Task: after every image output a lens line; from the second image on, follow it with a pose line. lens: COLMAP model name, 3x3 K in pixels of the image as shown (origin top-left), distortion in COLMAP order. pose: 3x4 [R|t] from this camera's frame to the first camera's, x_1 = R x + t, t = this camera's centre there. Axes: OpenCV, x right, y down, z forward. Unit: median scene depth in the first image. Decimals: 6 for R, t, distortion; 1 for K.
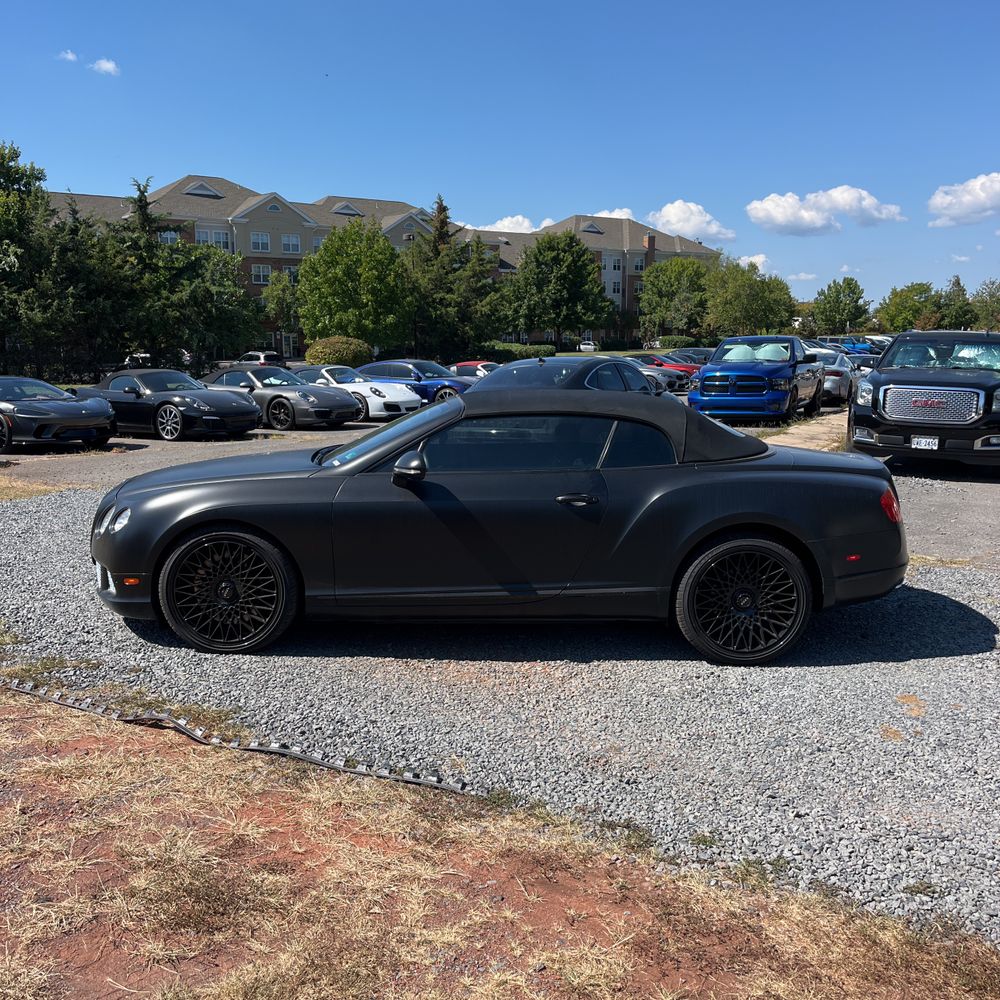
lens RADIAL K [[993.7, 0, 483.4], [0, 993.7, 463.5], [0, 0, 1]] dist [0.083382, -0.126374]
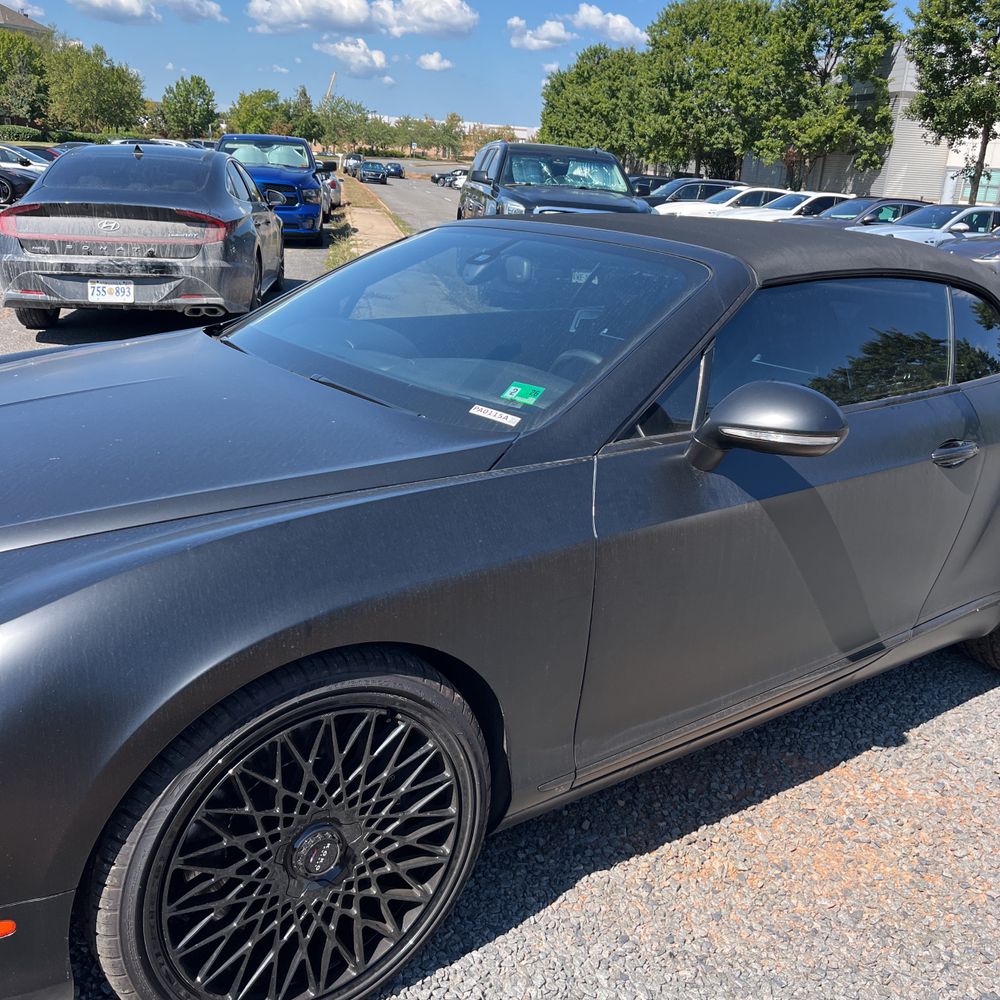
lens RADIAL K [[993.7, 0, 483.4], [0, 993.7, 463.5], [0, 0, 1]] dist [0.083382, -0.126374]
pose [[0.807884, -0.119765, 0.577044, -0.034594], [0.010243, 0.981839, 0.189439, -0.004989], [-0.589252, -0.147134, 0.794439, 0.065662]]
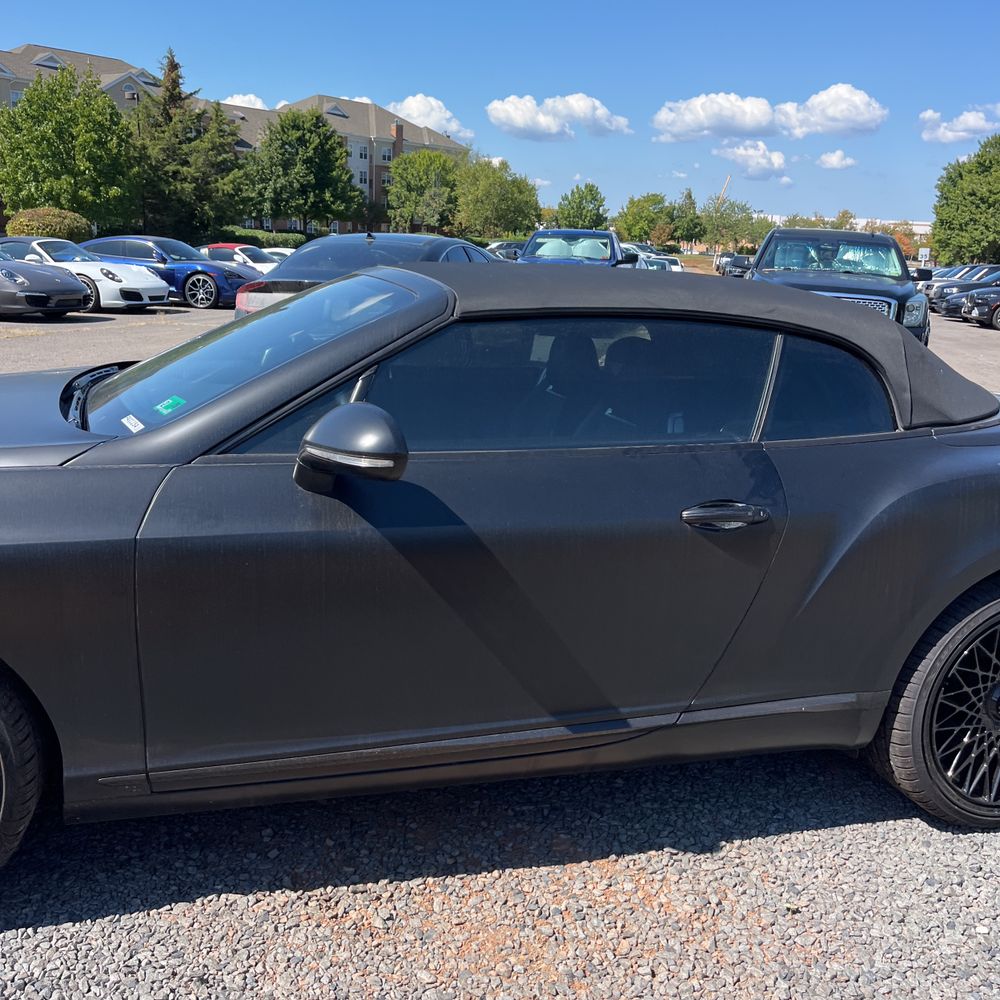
lens RADIAL K [[1003.0, 0, 496.5], [0, 1003.0, 472.2], [0, 0, 1]] dist [0.027706, -0.001099]
pose [[0.963405, -0.010871, 0.267829, -0.010800], [-0.018125, 0.994248, 0.105554, -0.002427], [-0.267436, -0.106546, 0.957667, 0.053428]]
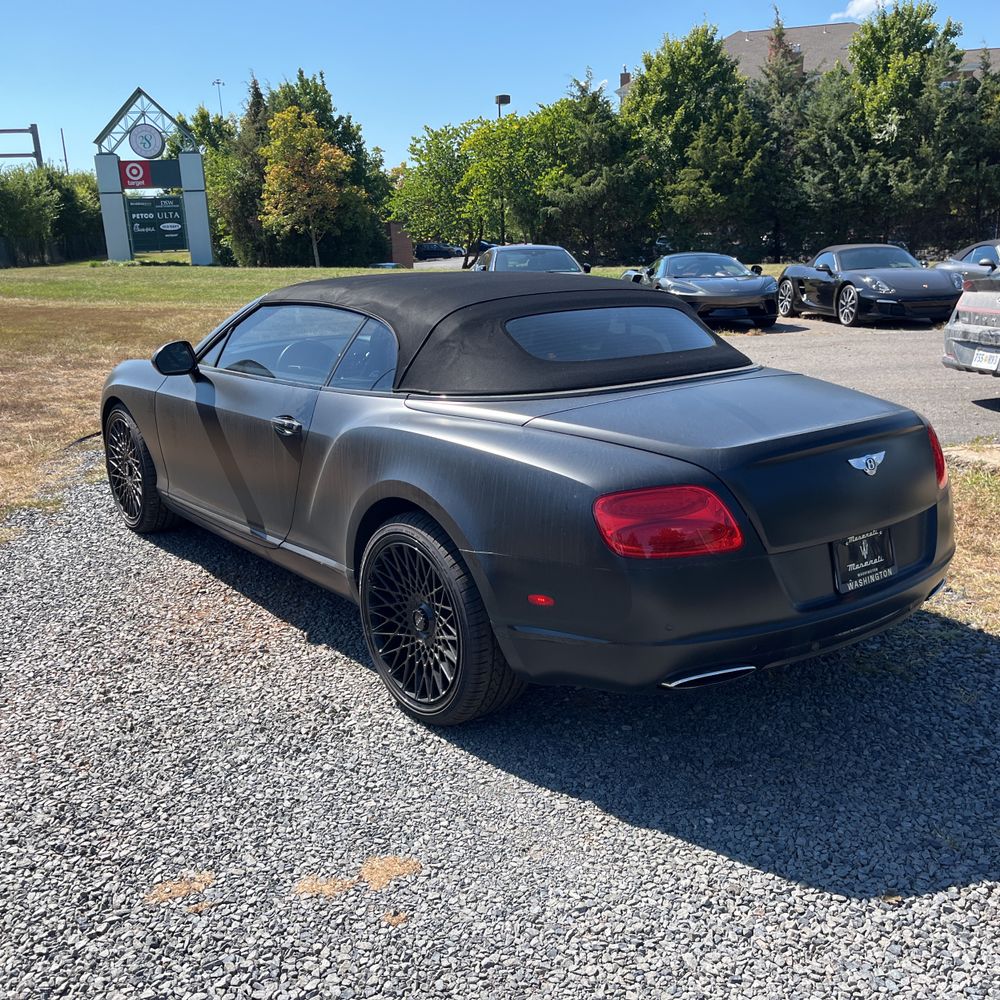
lens RADIAL K [[1019.8, 0, 497.0], [0, 1019.8, 456.9], [0, 0, 1]] dist [0.044112, -0.051386]
pose [[0.615678, 0.155083, -0.772587, 0.068733], [-0.068689, 0.987272, 0.143439, -0.005263], [0.784999, -0.035244, 0.618494, 0.057766]]
